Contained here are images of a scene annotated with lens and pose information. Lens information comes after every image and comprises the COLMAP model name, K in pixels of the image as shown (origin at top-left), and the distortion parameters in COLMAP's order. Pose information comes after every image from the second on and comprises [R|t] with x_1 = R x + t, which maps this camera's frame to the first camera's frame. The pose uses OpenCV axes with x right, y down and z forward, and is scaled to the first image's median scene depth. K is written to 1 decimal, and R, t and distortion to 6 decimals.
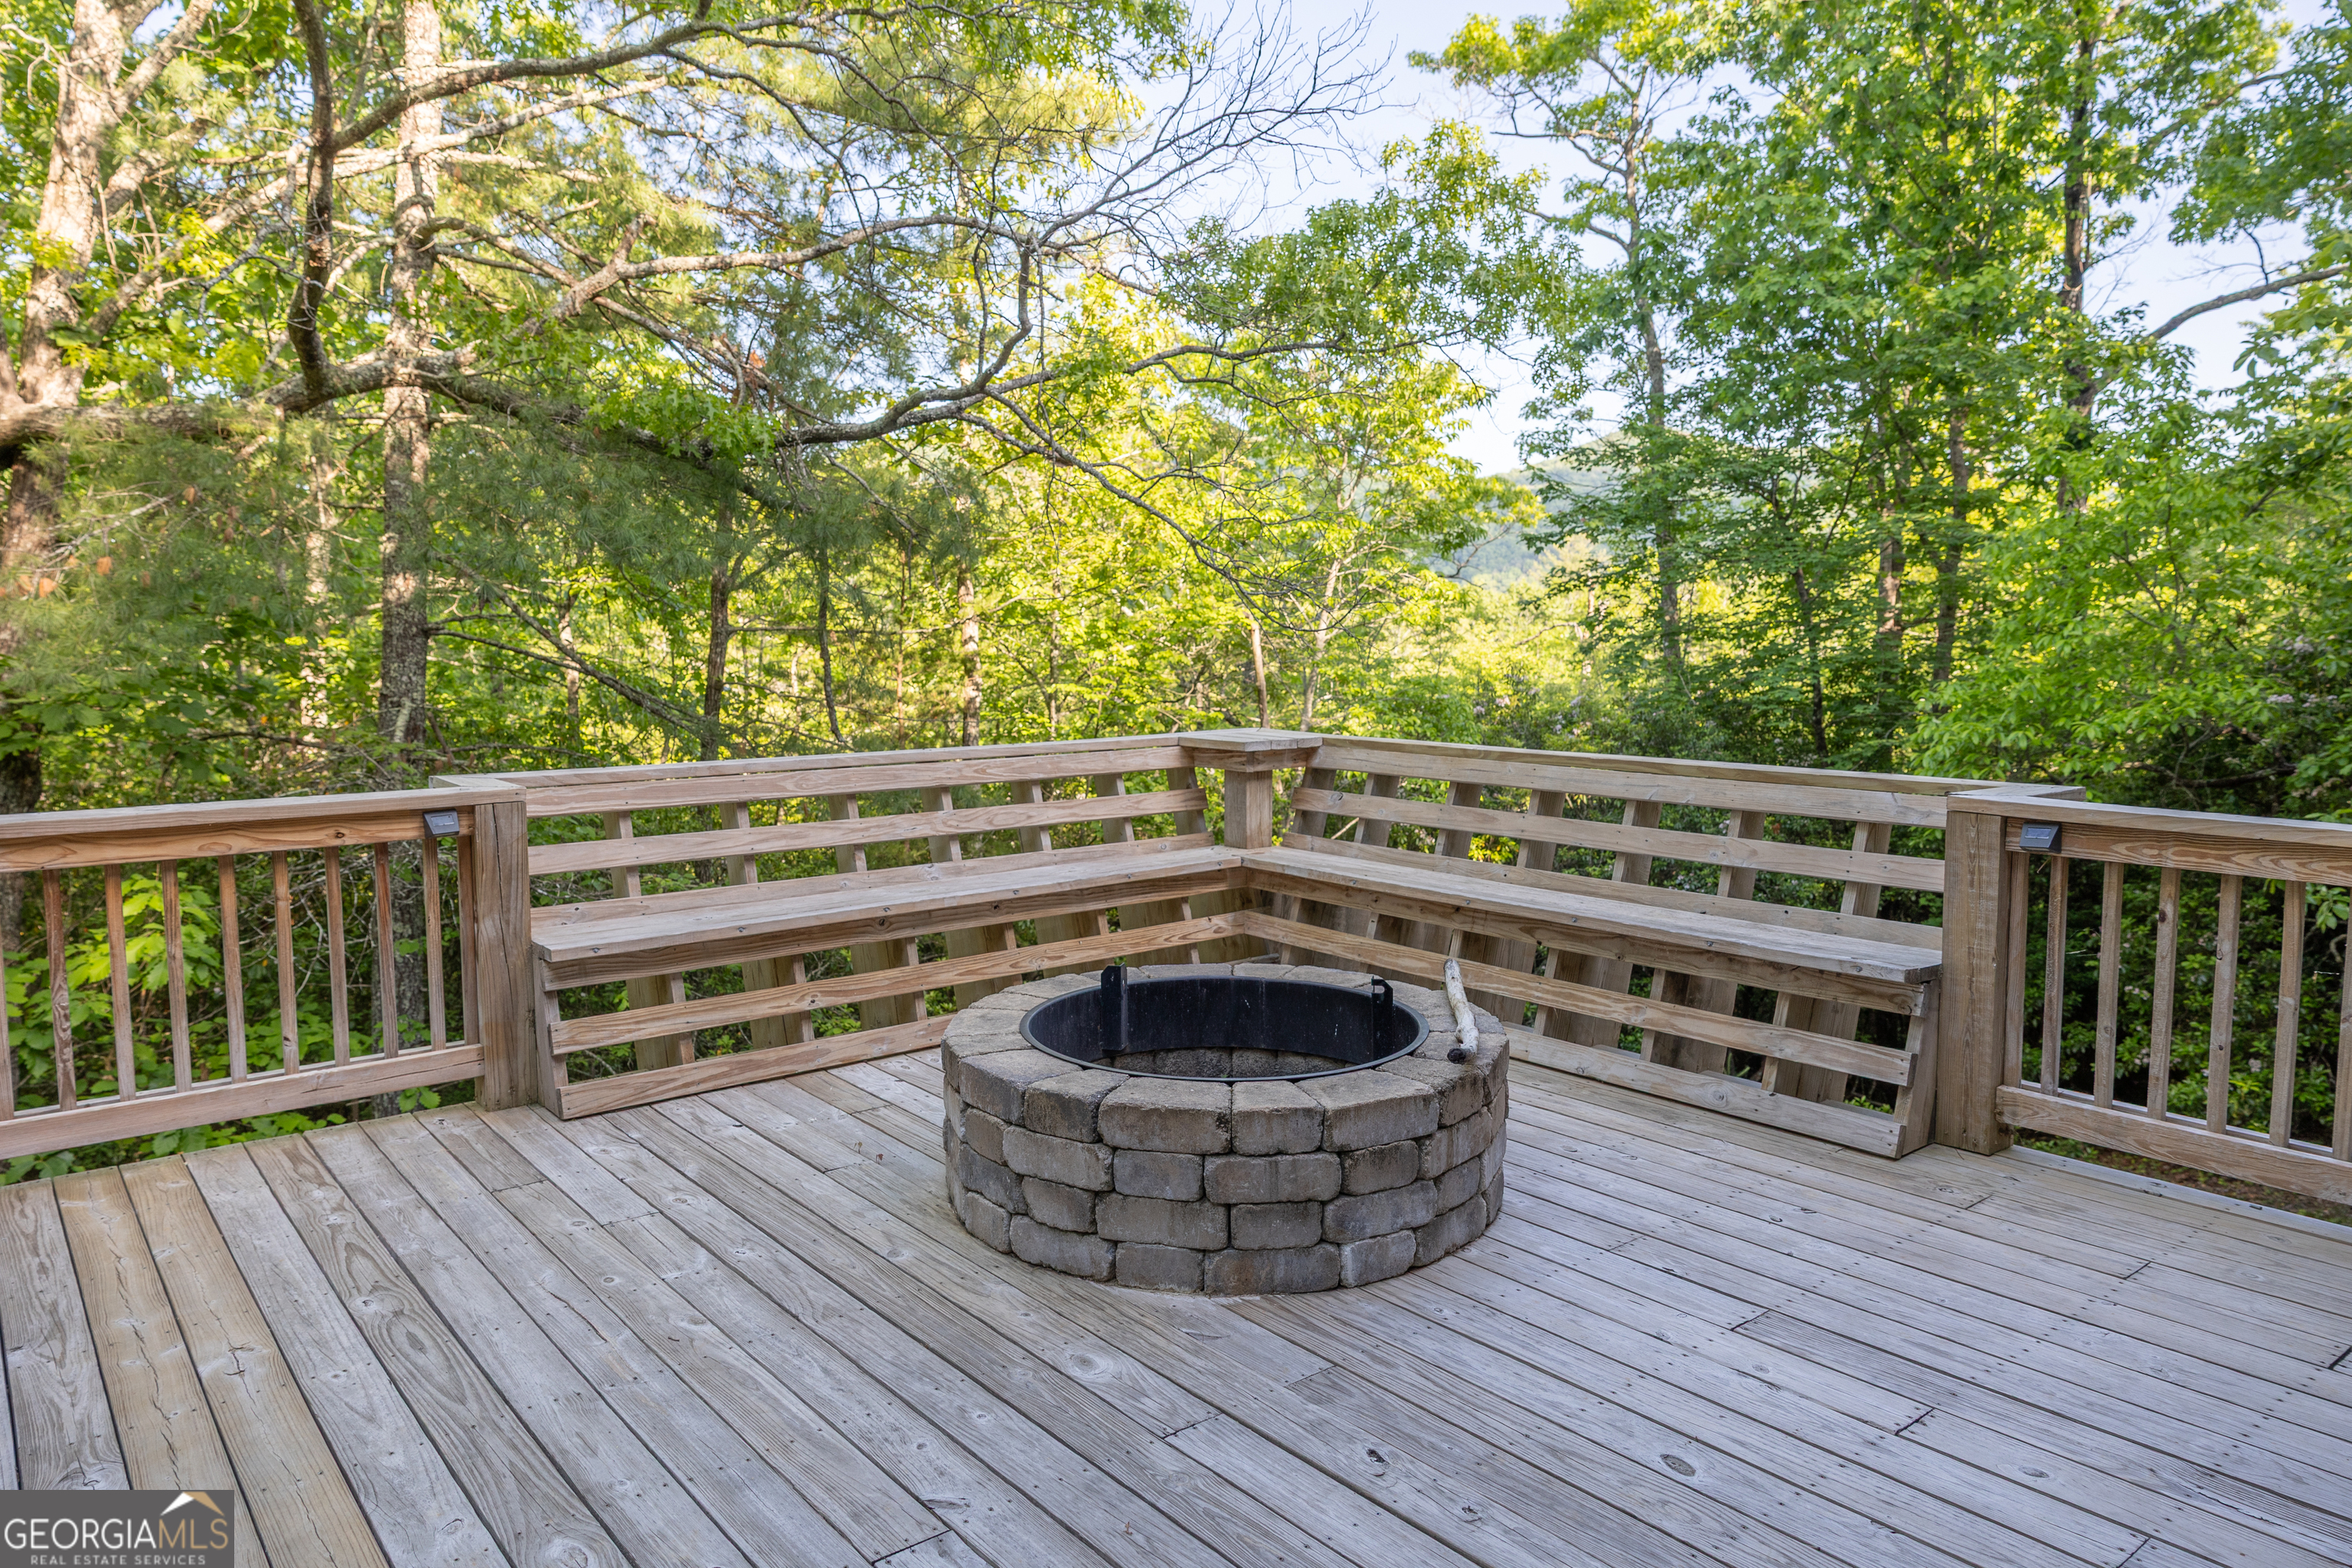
lens RADIAL K [[1575.2, 0, 1171.6], [0, 1575.2, 778.9], [0, 0, 1]] dist [0.000833, 0.004742]
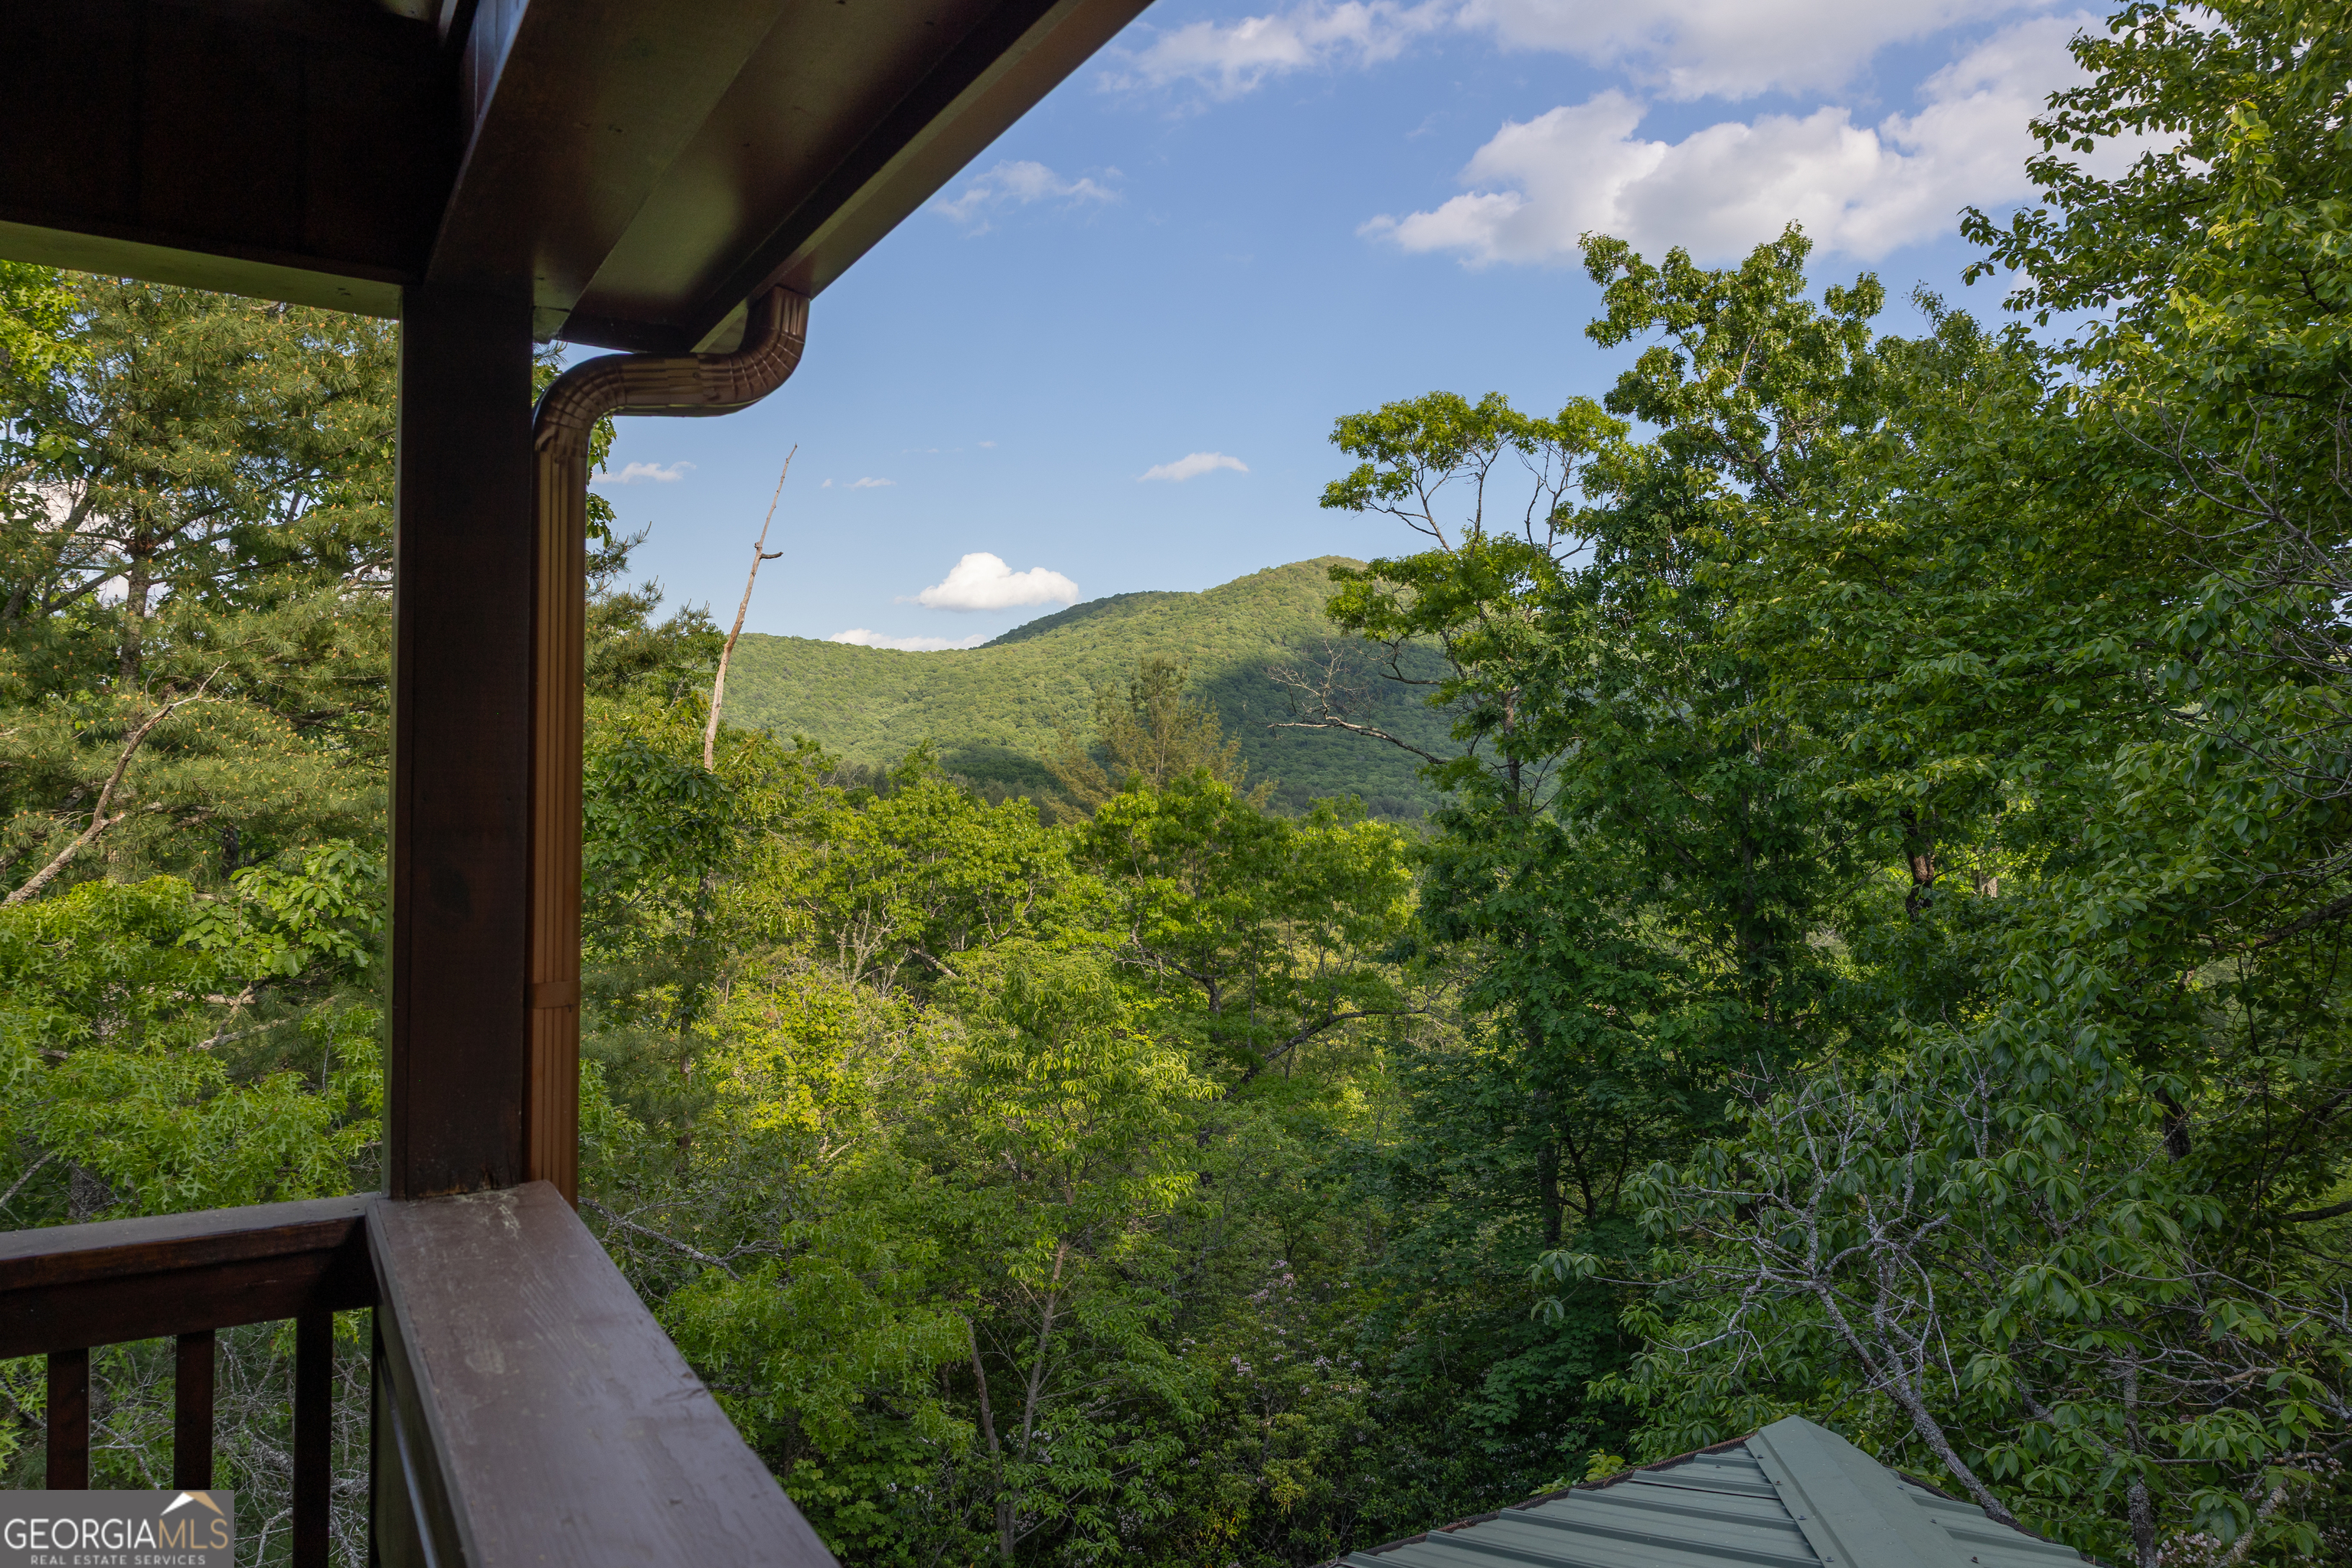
lens RADIAL K [[1575.2, 0, 1171.6], [0, 1575.2, 778.9], [0, 0, 1]] dist [0.000833, 0.004742]
pose [[0.990061, 0.029603, -0.137488, 0.294742], [-0.042612, 0.994785, -0.092663, -0.334415], [0.134028, 0.097601, 0.986160, -0.047162]]
